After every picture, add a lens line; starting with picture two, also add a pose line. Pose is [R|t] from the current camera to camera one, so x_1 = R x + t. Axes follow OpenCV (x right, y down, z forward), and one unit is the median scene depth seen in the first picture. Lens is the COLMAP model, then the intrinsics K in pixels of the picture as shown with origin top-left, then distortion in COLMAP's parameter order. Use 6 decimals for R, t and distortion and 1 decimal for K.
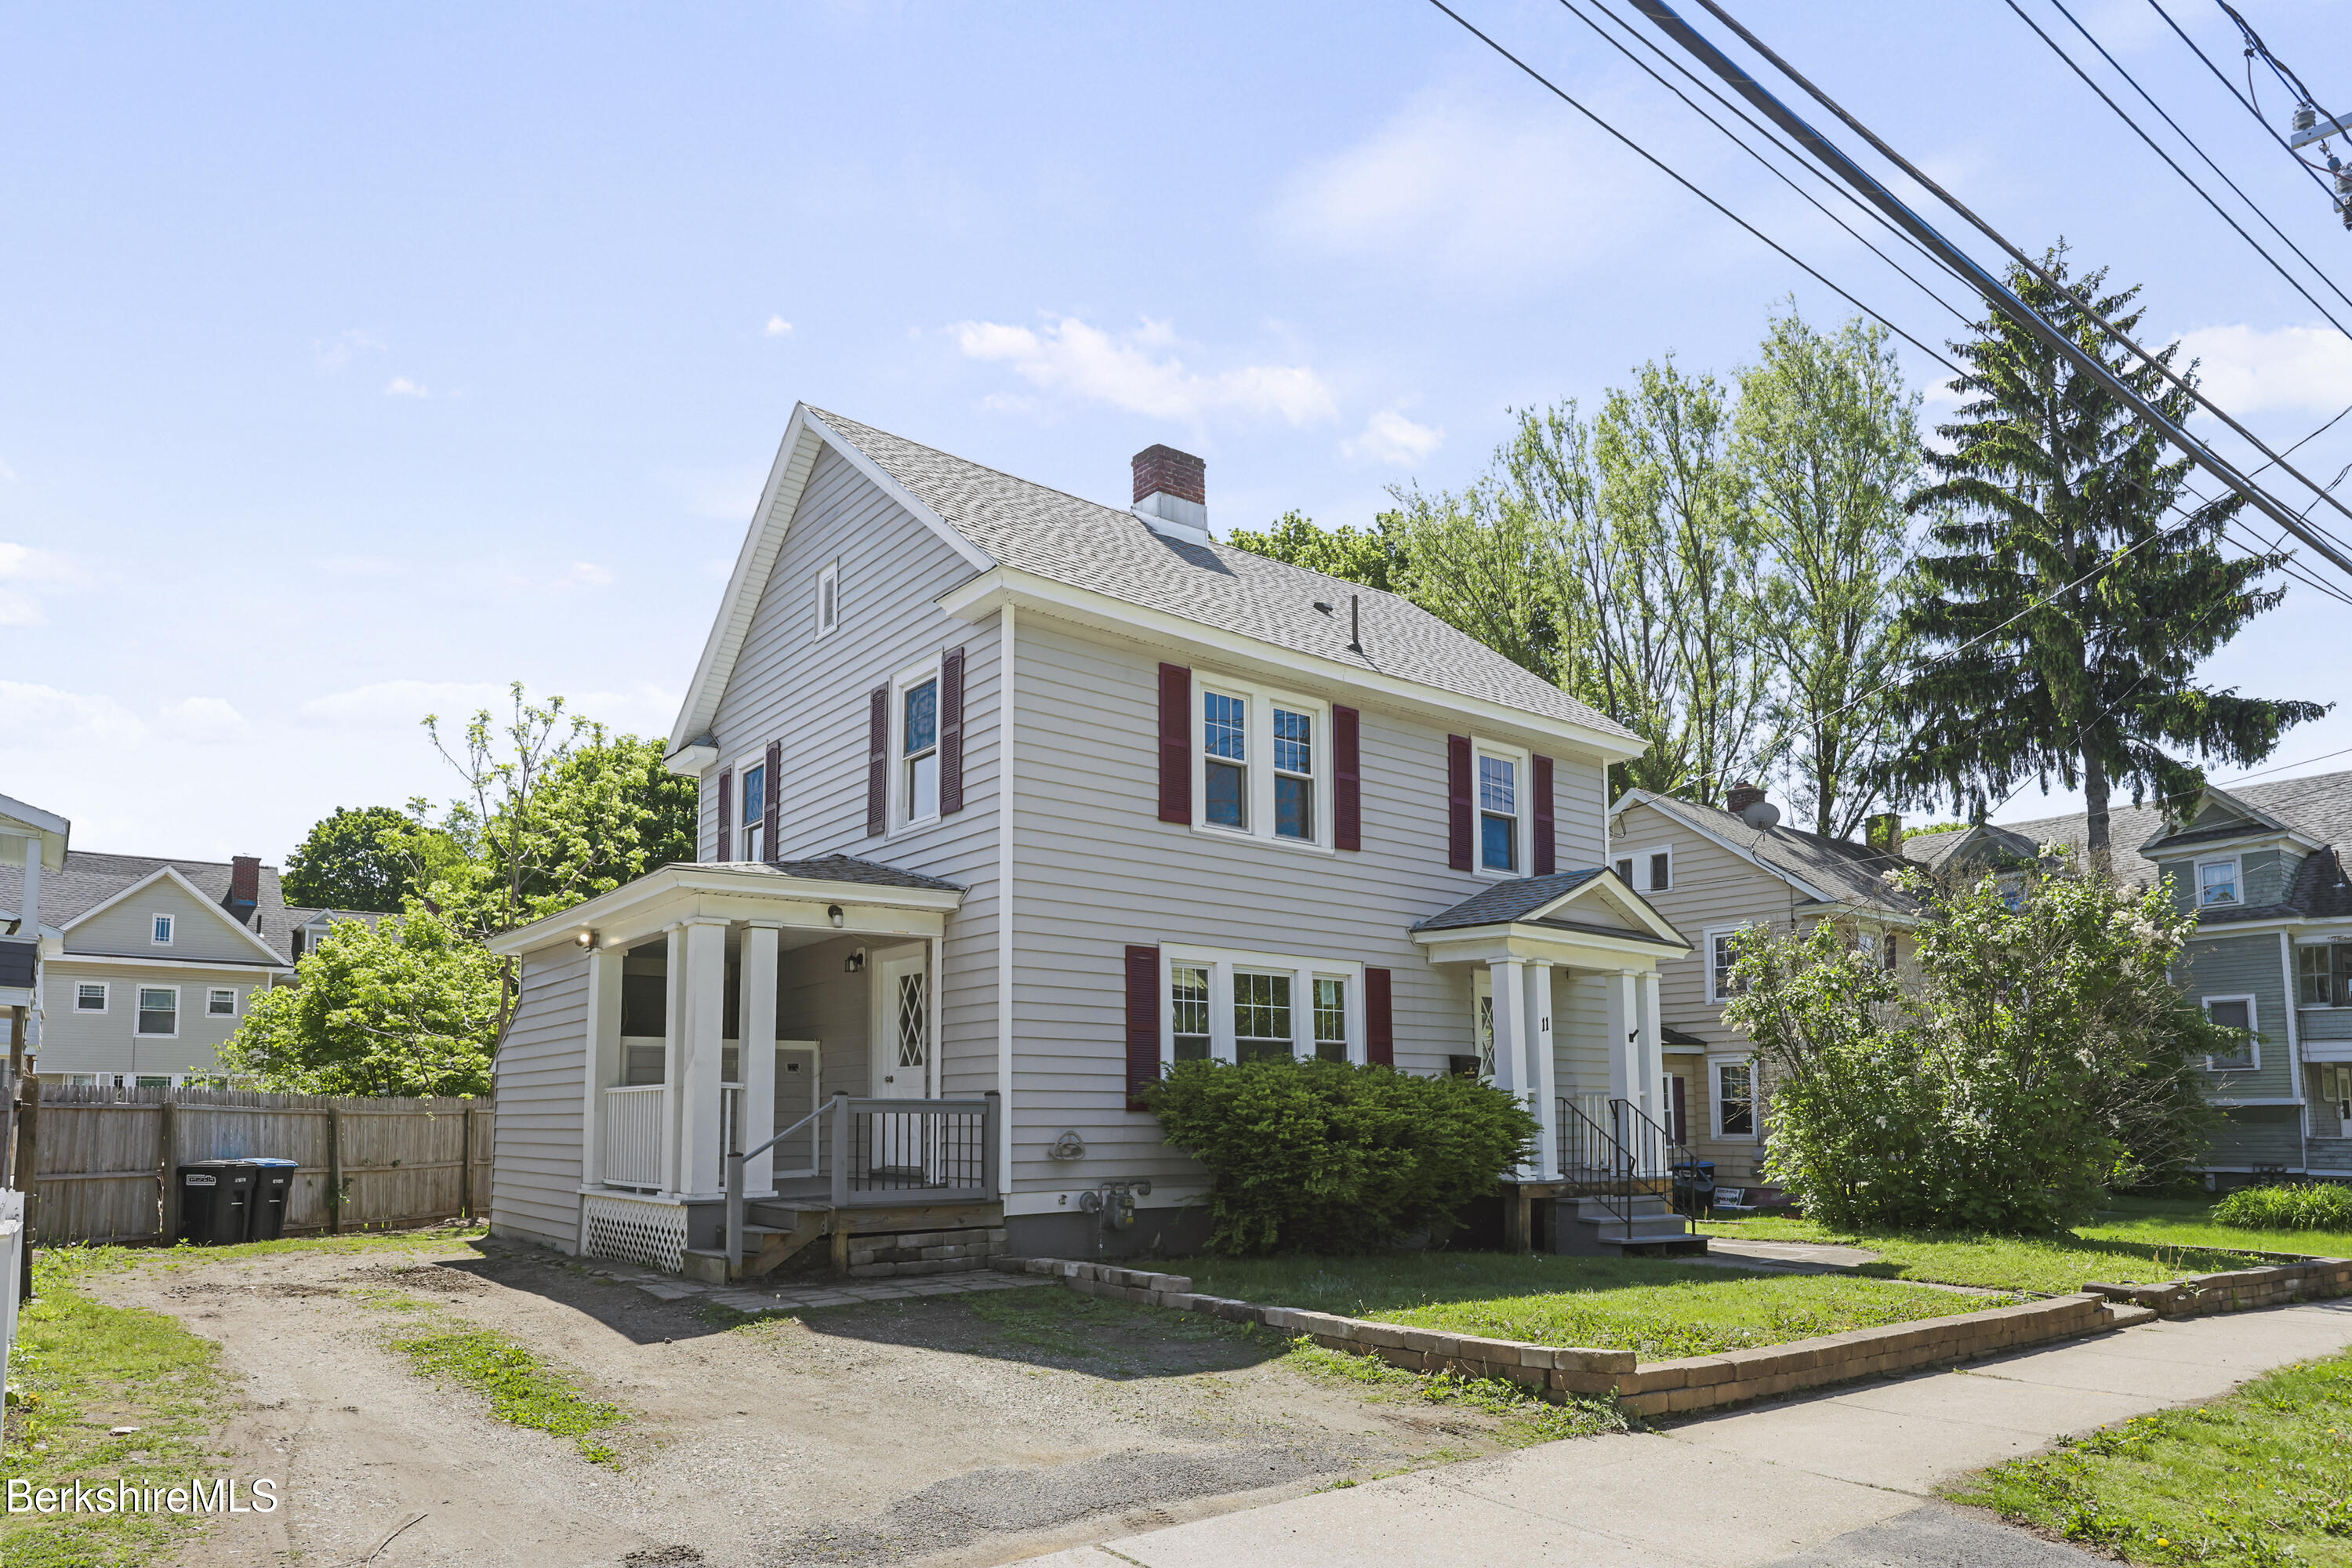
lens RADIAL K [[1402.9, 0, 1202.2], [0, 1402.9, 732.1], [0, 0, 1]] dist [0.004273, -0.003376]
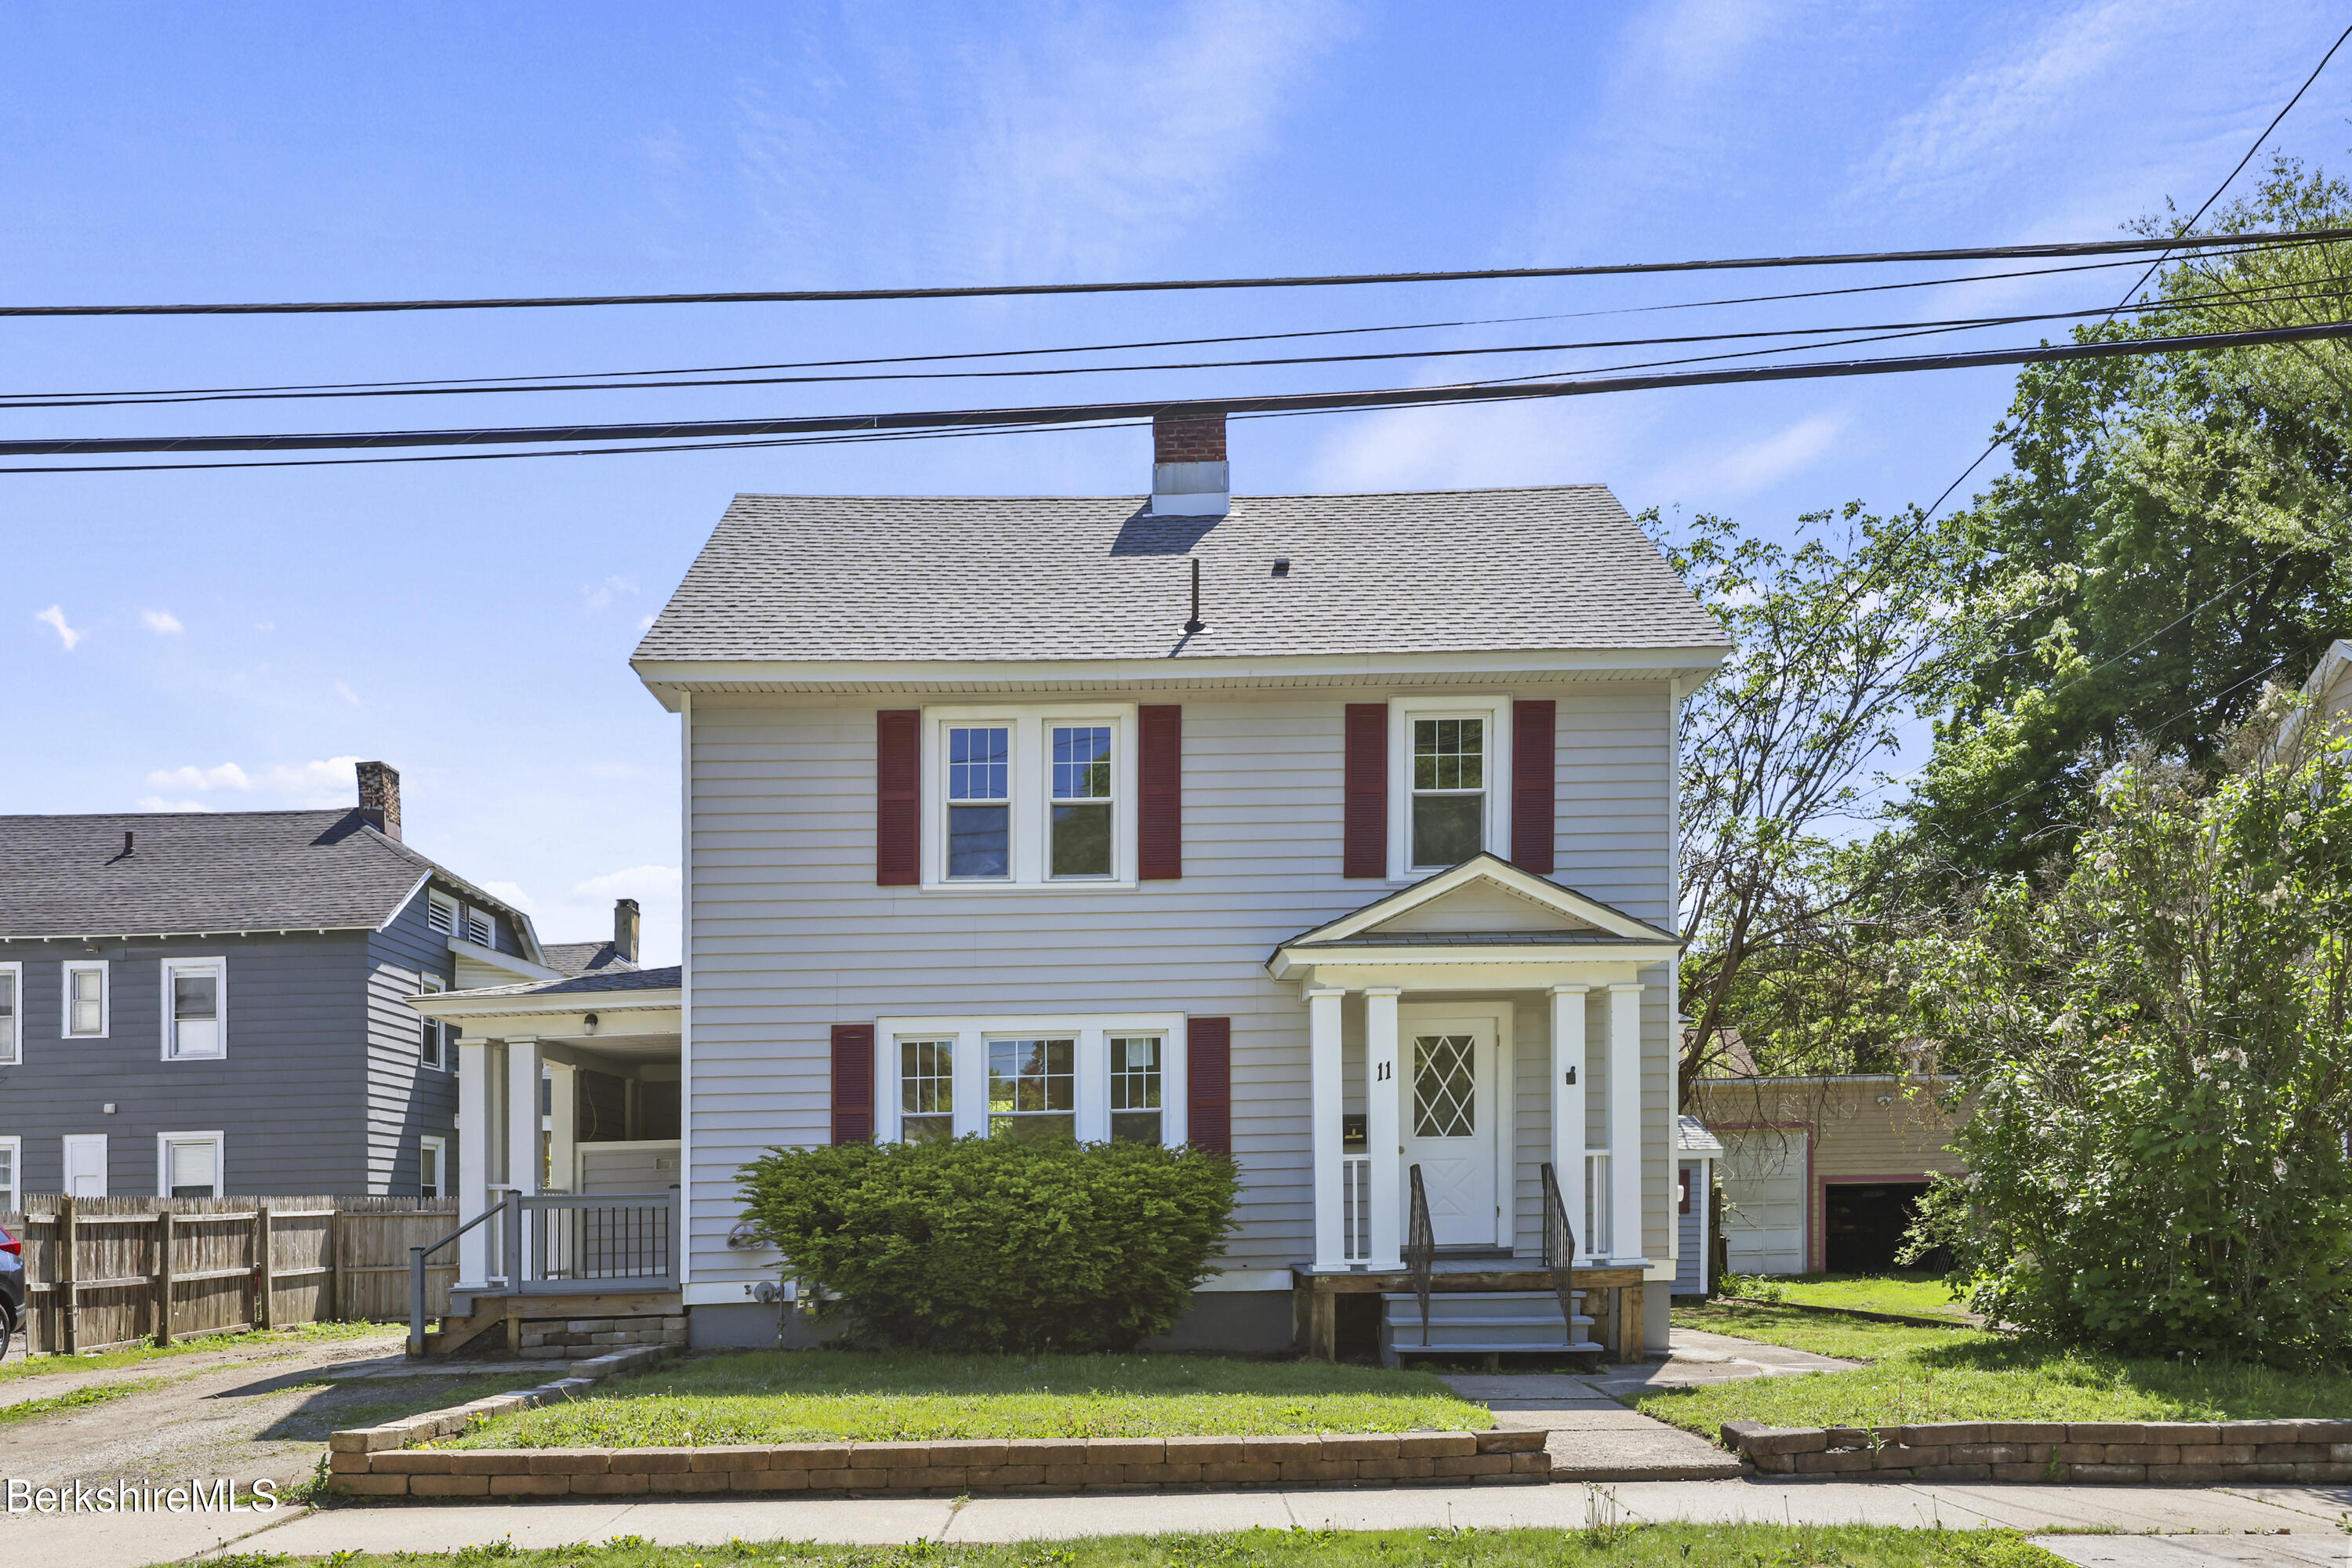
lens RADIAL K [[1751.0, 0, 1124.6], [0, 1751.0, 858.3], [0, 0, 1]] dist [0.004214, -0.003743]
pose [[0.794073, -0.140348, -0.591397, 0.730681], [0.183912, 0.982847, 0.013695, 0.056147], [0.579331, -0.119640, 0.806264, 0.165678]]
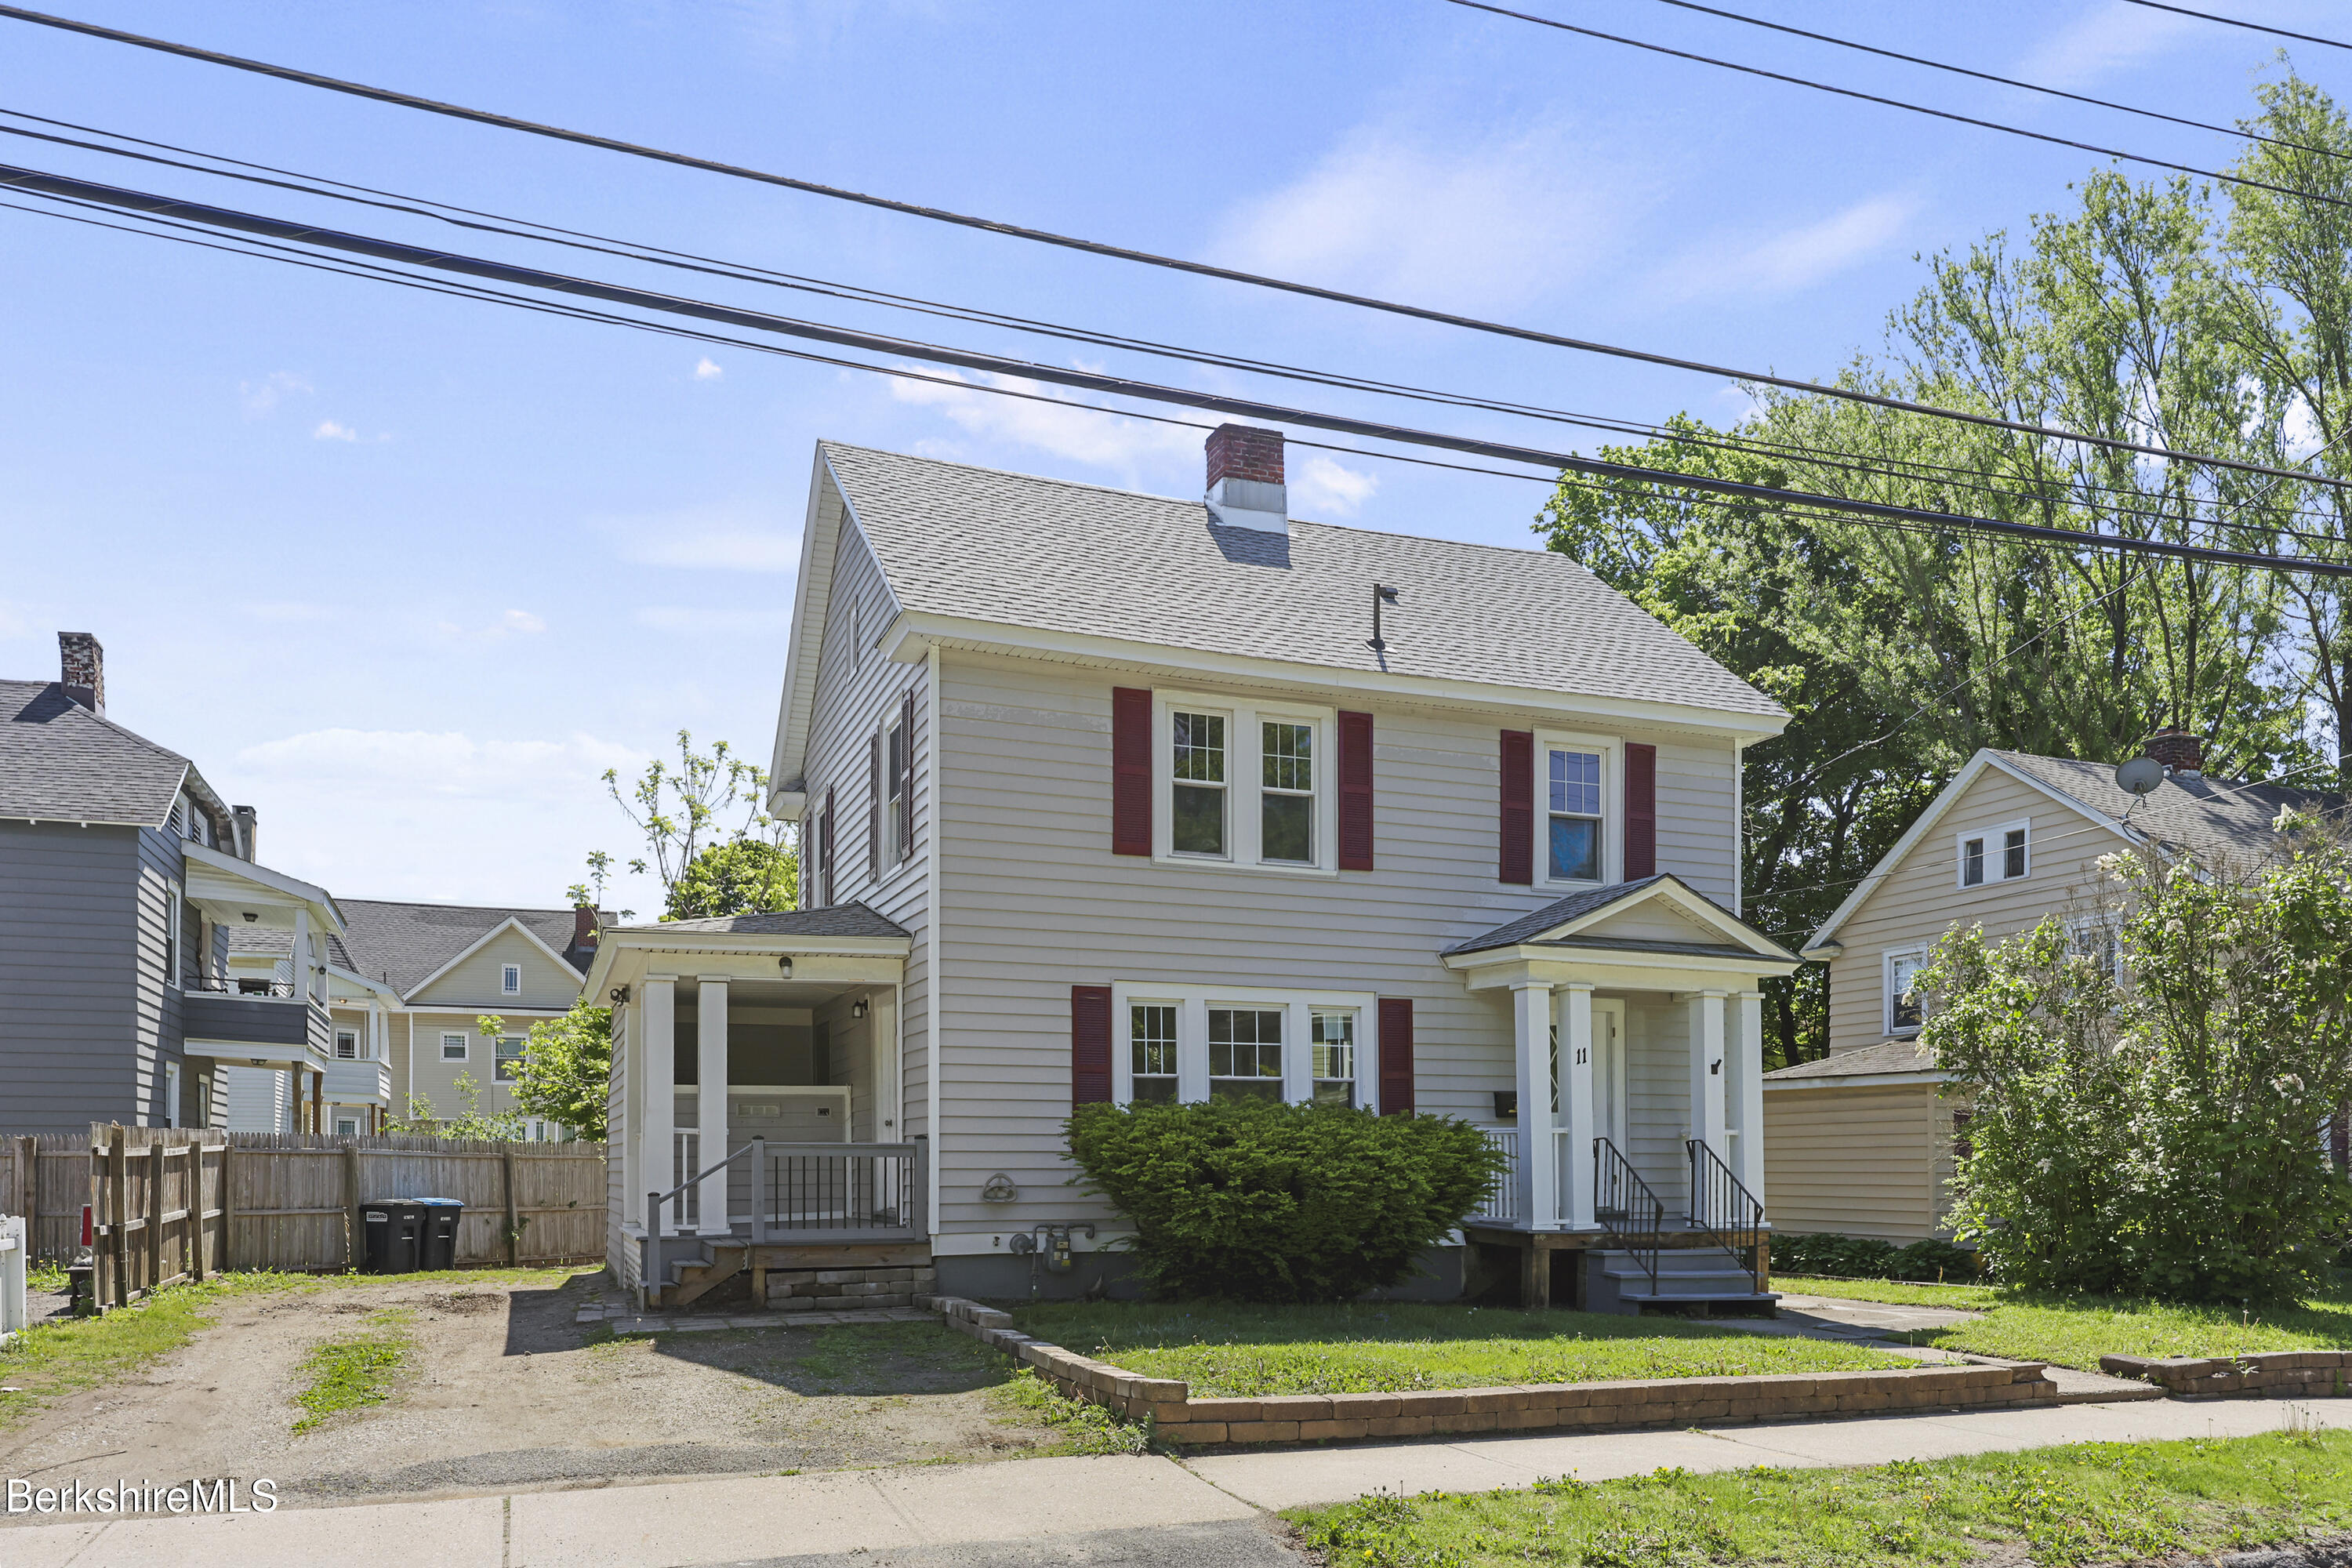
lens RADIAL K [[1678.1, 0, 1174.9], [0, 1678.1, 784.0], [0, 0, 1]] dist [-0.002663, 0.006057]
pose [[0.955162, -0.065359, -0.288779, 0.323947], [0.078631, 0.996304, 0.034589, -0.019713], [0.285451, -0.055745, 0.956771, -0.075976]]
